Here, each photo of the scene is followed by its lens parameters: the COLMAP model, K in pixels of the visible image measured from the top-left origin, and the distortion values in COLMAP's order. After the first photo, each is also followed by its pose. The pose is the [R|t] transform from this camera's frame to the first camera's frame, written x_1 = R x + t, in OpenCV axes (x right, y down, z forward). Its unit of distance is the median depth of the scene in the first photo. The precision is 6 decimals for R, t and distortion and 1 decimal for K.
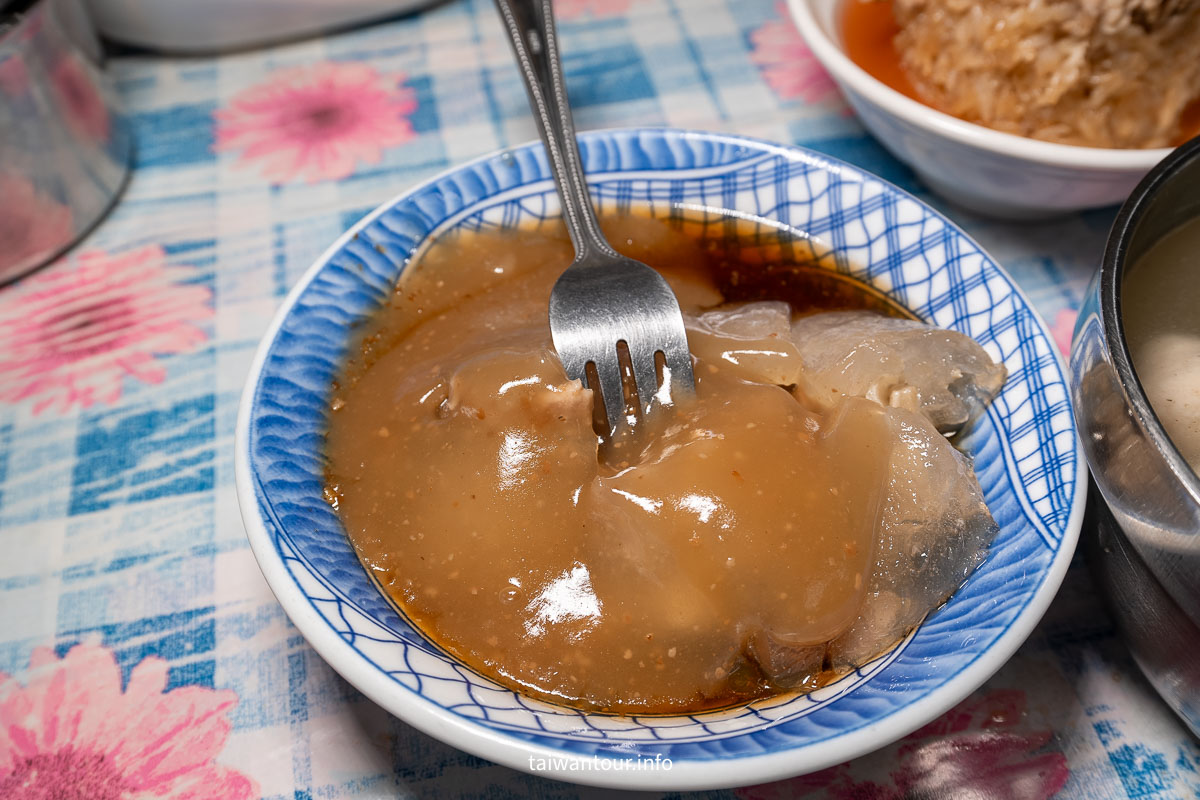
lens RADIAL K [[1169.4, 0, 600.0], [0, 1169.4, 400.0], [0, 0, 1]] dist [0.001461, 0.002859]
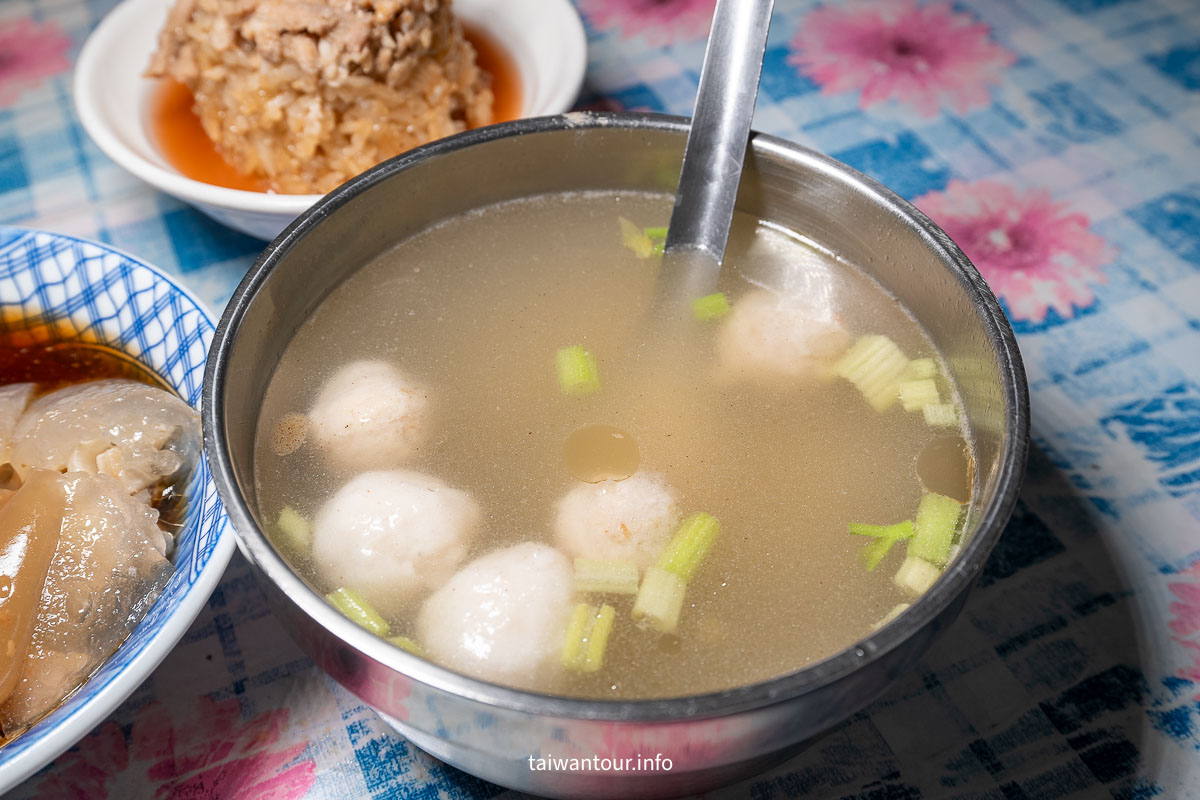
lens RADIAL K [[1169.4, 0, 600.0], [0, 1169.4, 400.0], [0, 0, 1]] dist [0.001461, 0.002859]
pose [[0.972610, -0.166332, 0.162366, 0.475006], [0.170991, 0.985158, -0.015057, 0.033394], [-0.157451, 0.042407, 0.986616, -0.102202]]
